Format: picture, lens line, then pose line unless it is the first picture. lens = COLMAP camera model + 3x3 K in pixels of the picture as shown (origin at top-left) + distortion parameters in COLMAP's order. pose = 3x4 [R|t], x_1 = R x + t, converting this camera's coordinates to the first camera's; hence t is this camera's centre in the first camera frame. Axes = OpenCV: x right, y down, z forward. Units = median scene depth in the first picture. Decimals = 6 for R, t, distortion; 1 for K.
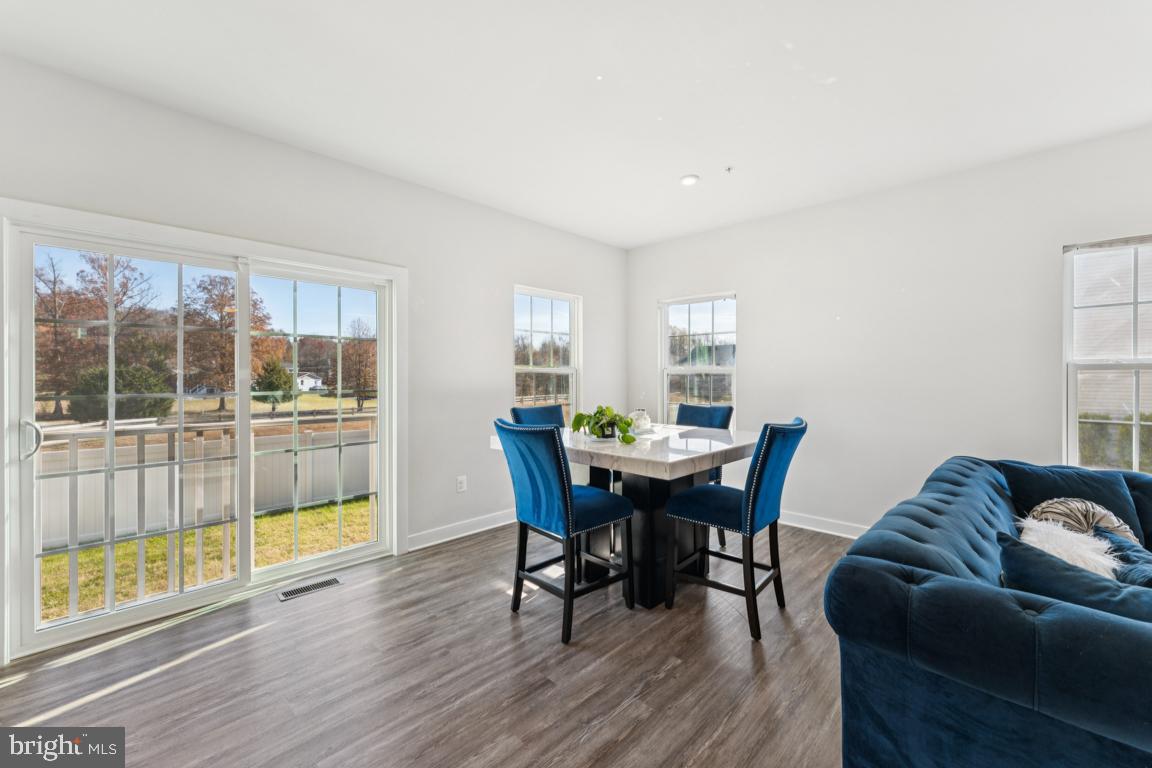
lens RADIAL K [[461.9, 0, 577.7], [0, 461.9, 380.6], [0, 0, 1]] dist [-0.000017, -0.000178]
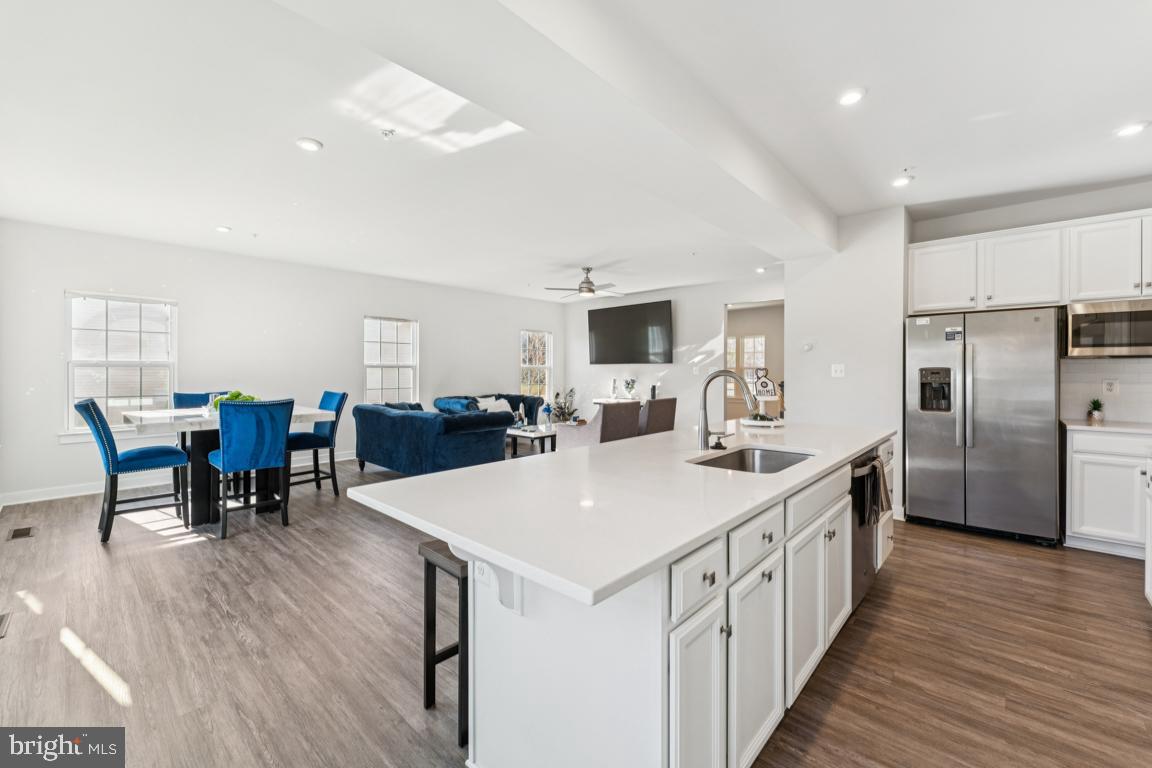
lens RADIAL K [[463.6, 0, 574.6], [0, 463.6, 331.8], [0, 0, 1]] dist [-0.000656, 0.000003]
pose [[-0.022500, 0.082833, 0.996309, -1.896841], [0.006203, 0.996554, -0.082714, -0.005230], [-0.999728, 0.004319, -0.022937, -0.040655]]
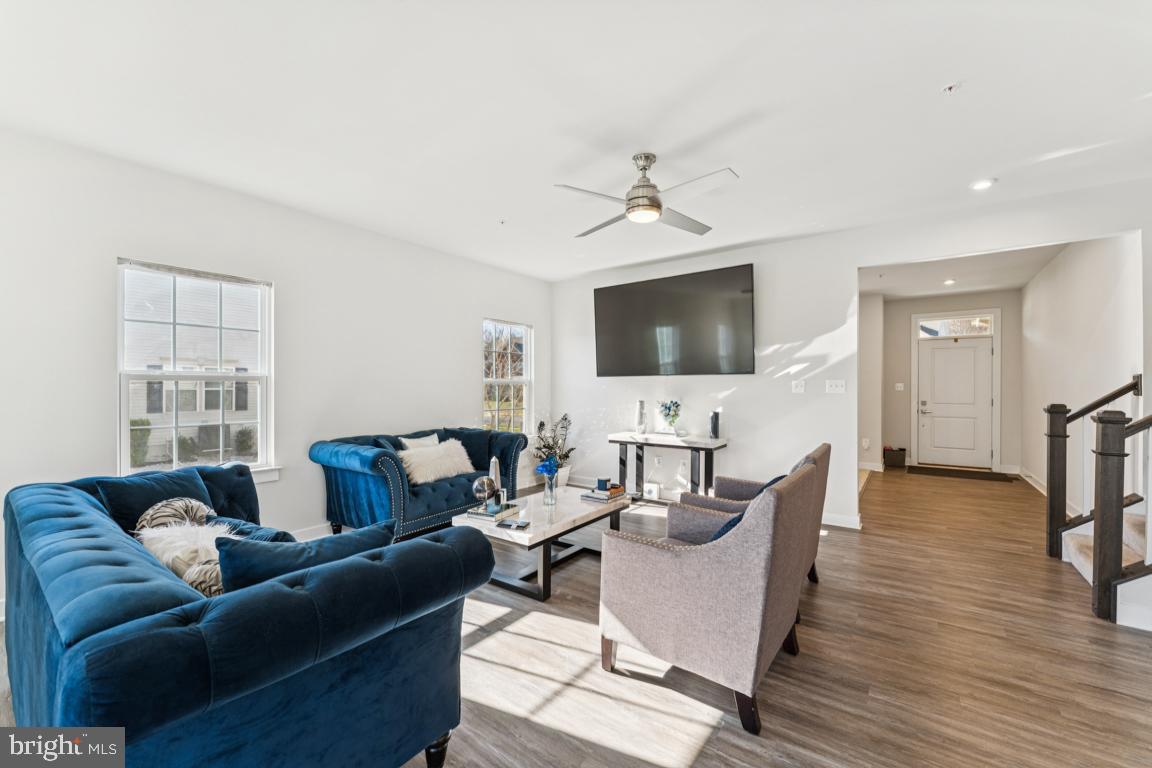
lens RADIAL K [[461.9, 0, 577.7], [0, 461.9, 380.6], [0, 0, 1]] dist [-0.000017, -0.000178]
pose [[-0.133643, 0.013829, 0.990933, -0.120306], [0.004932, 0.999900, -0.013289, -0.002504], [-0.991017, 0.003111, -0.133697, 0.190420]]
